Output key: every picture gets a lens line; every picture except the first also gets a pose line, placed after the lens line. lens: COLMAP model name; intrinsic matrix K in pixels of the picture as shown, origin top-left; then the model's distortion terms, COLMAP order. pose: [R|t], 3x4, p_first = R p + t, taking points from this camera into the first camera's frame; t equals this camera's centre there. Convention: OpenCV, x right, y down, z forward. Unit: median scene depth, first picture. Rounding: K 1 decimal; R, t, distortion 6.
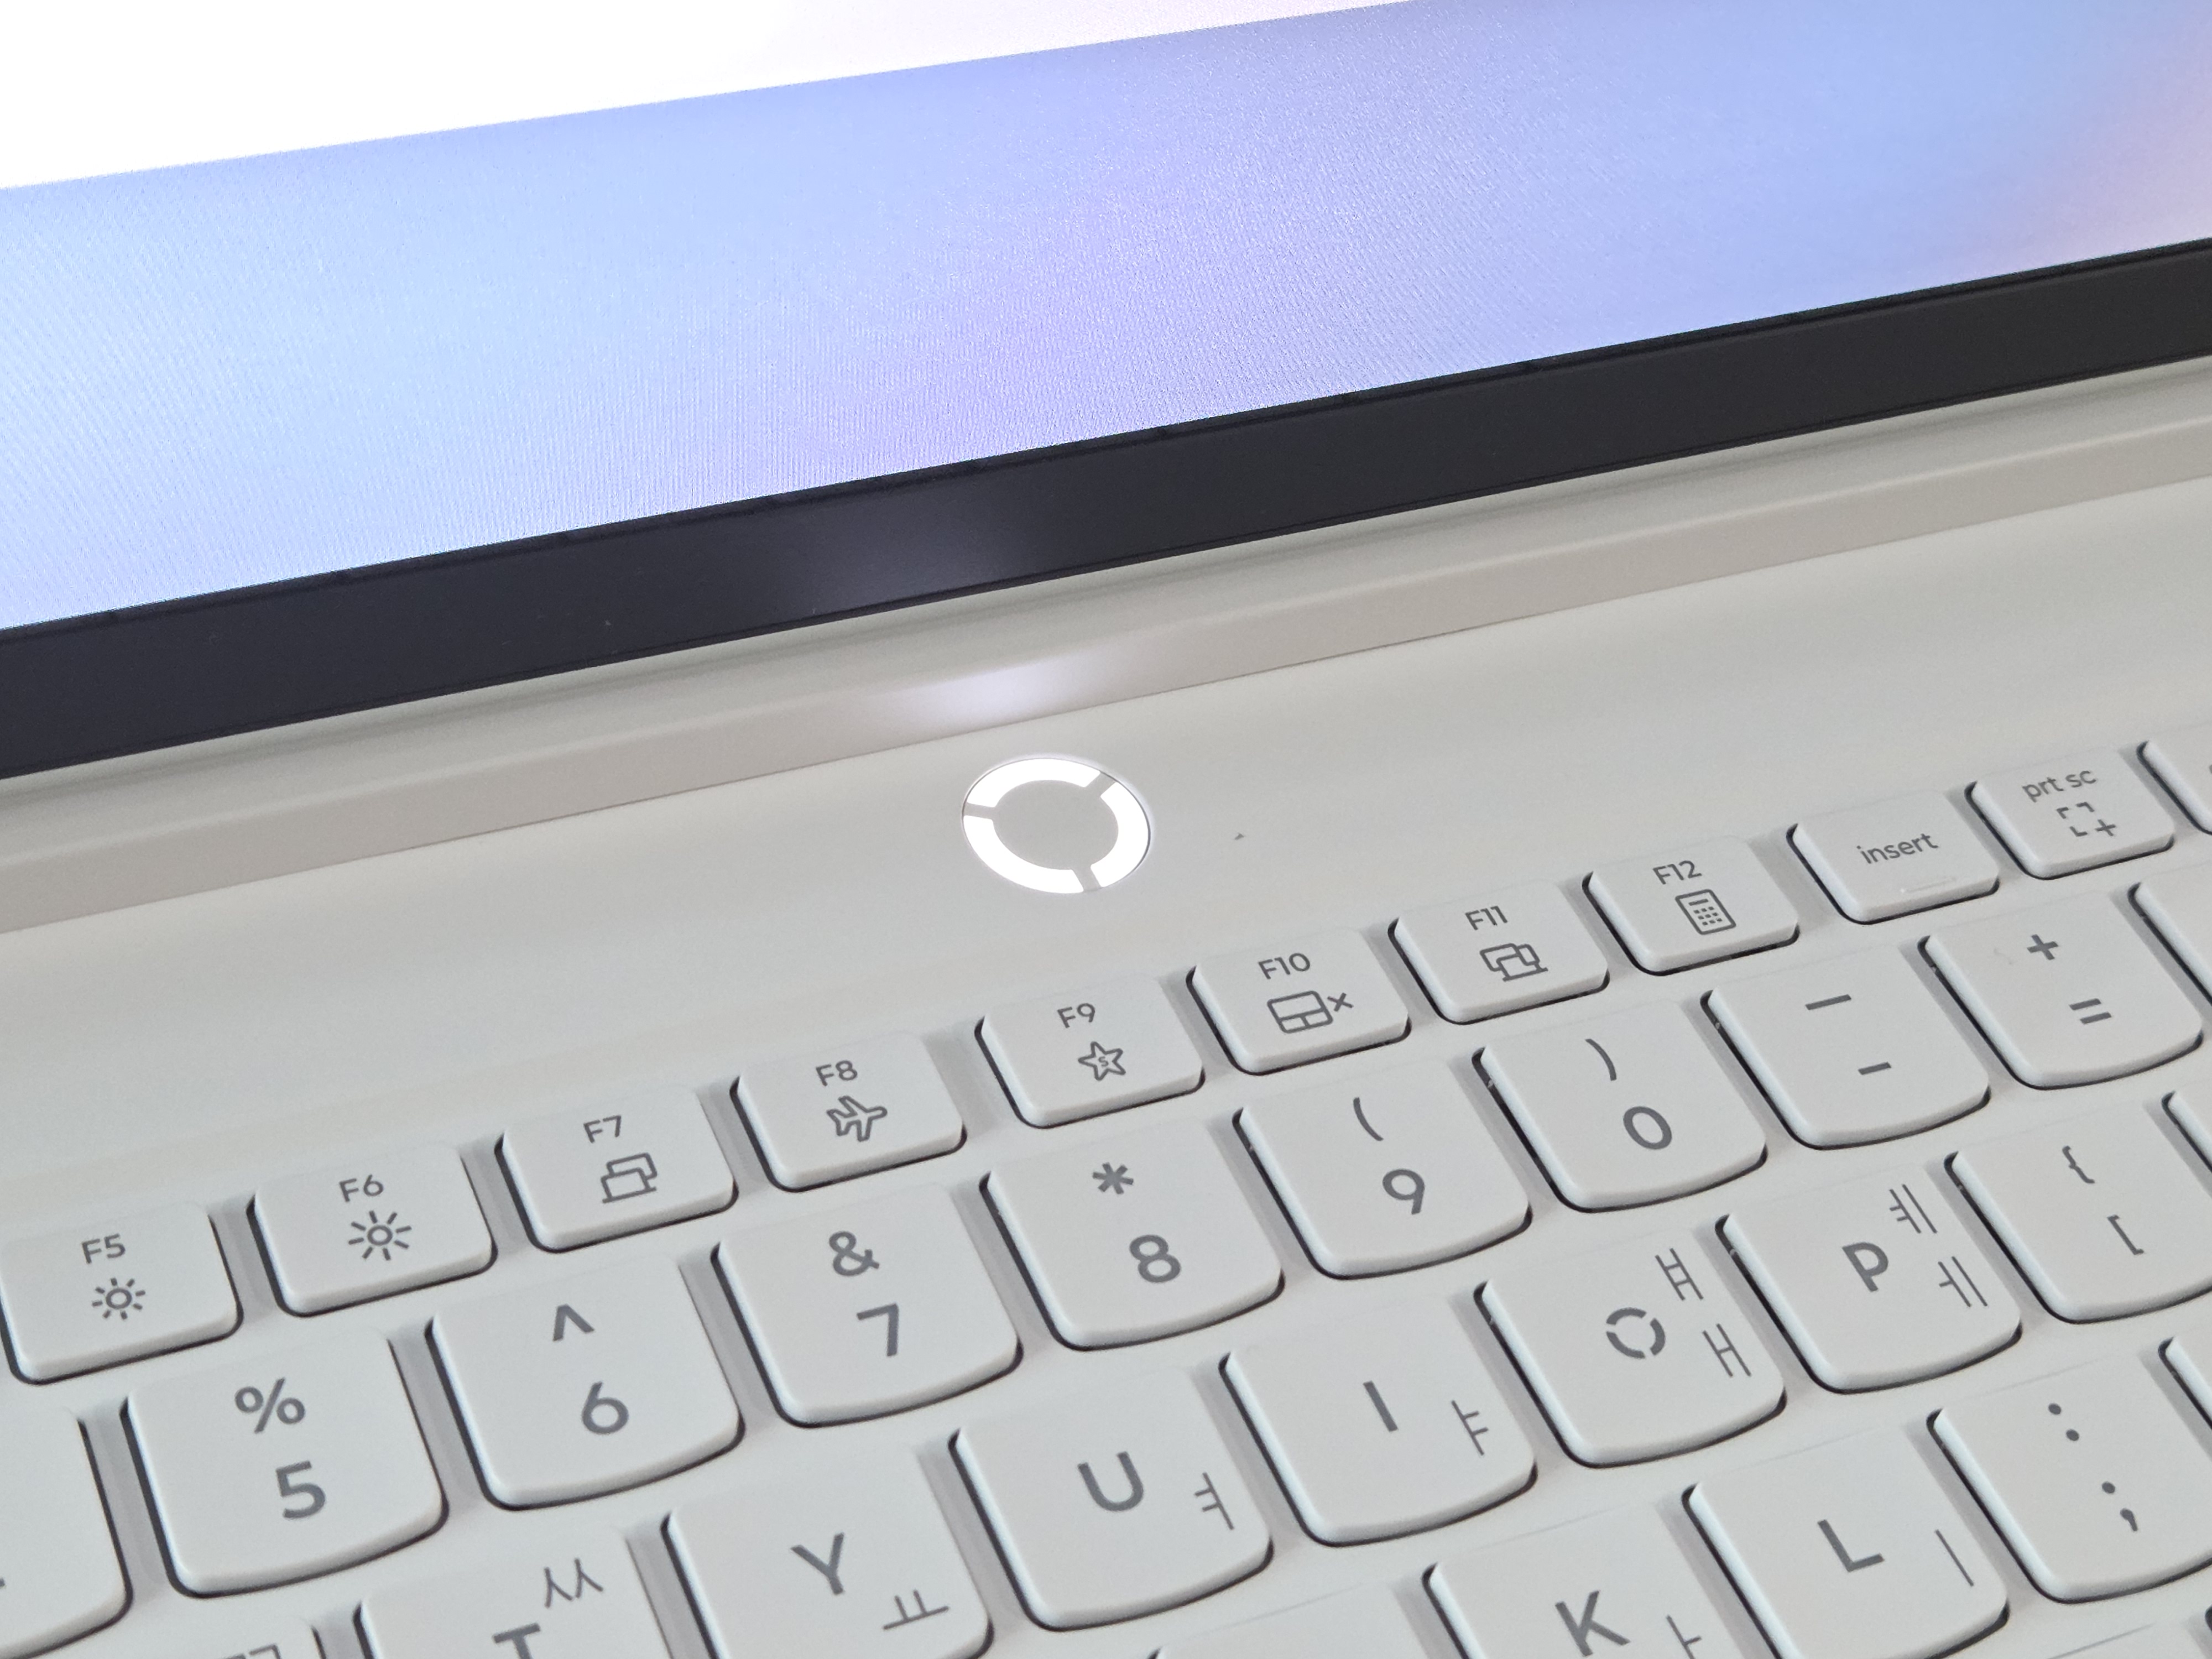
lens RADIAL K [[3735.5, 0, 1107.6], [0, 3735.5, 828.6], [0, 0, 1]] dist [0.071239, 0.000000]
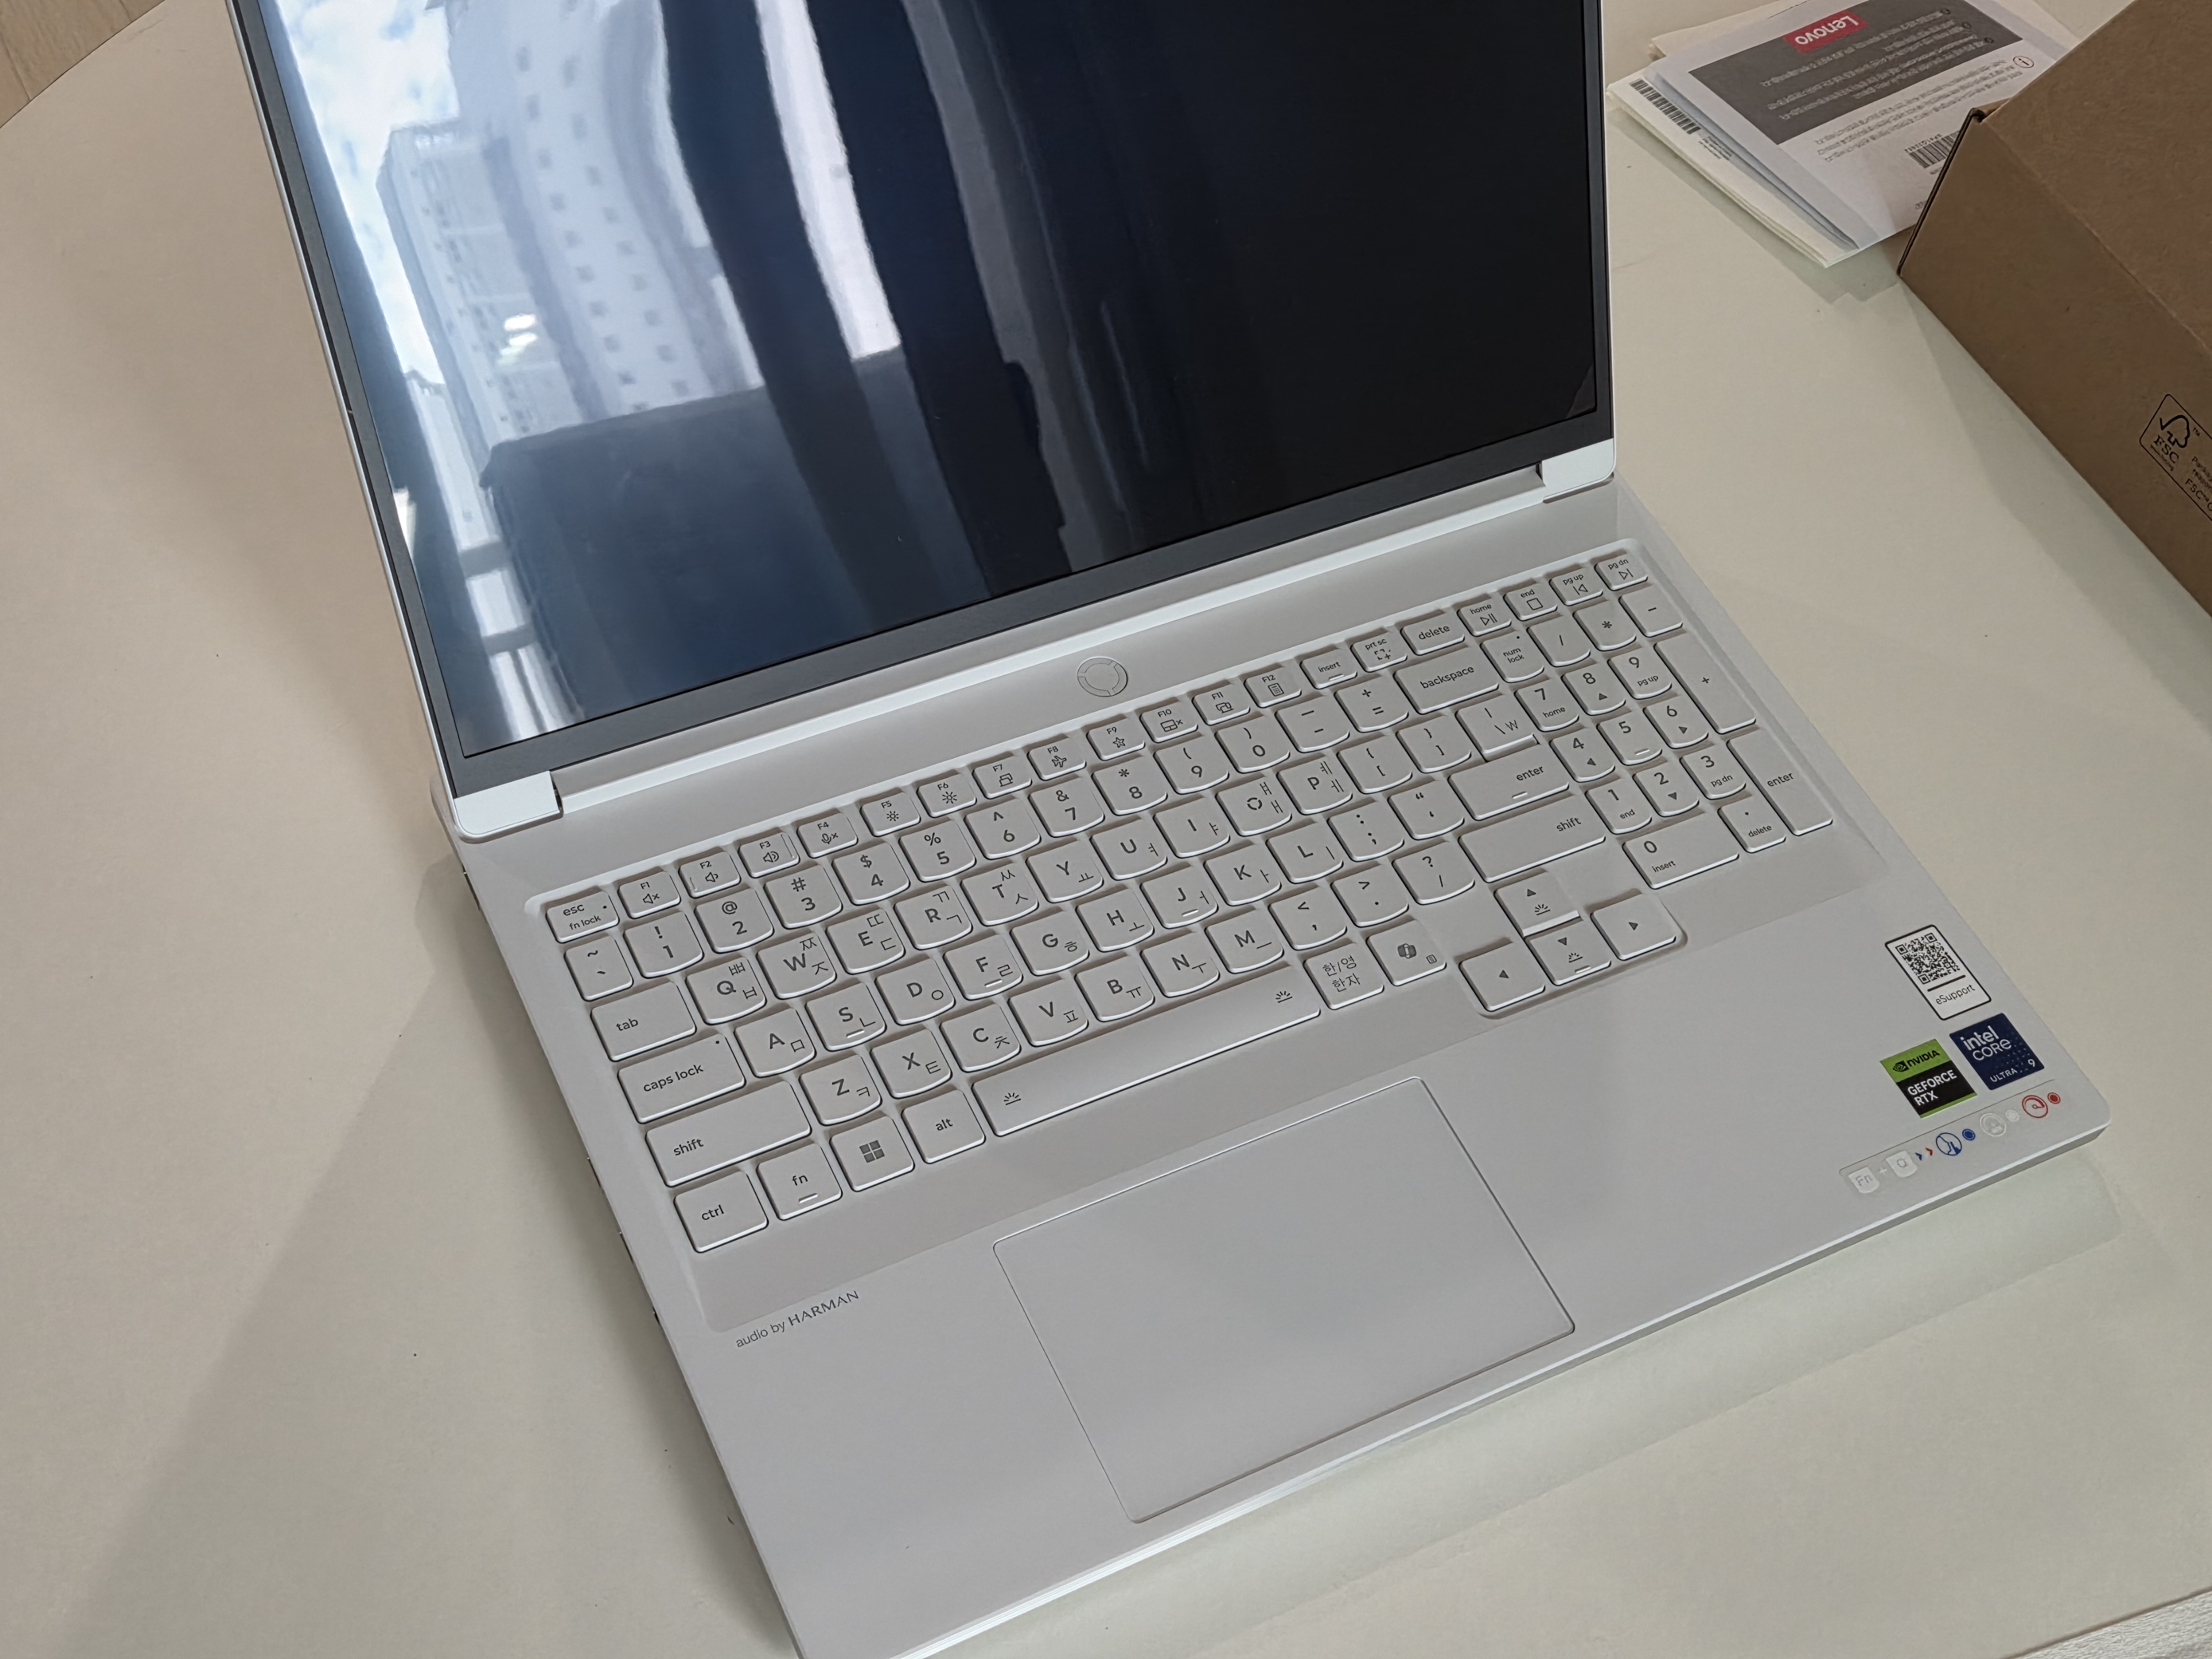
lens RADIAL K [[2651.2, 0, 1105.3], [0, 2651.2, 830.0], [0, 0, 1]] dist [-0.006022, 0.000000]
pose [[0.998591, -0.052964, 0.003290, -0.031088], [0.051701, 0.984992, 0.164672, -0.316251], [-0.011962, -0.164270, 0.986343, -1.821229]]
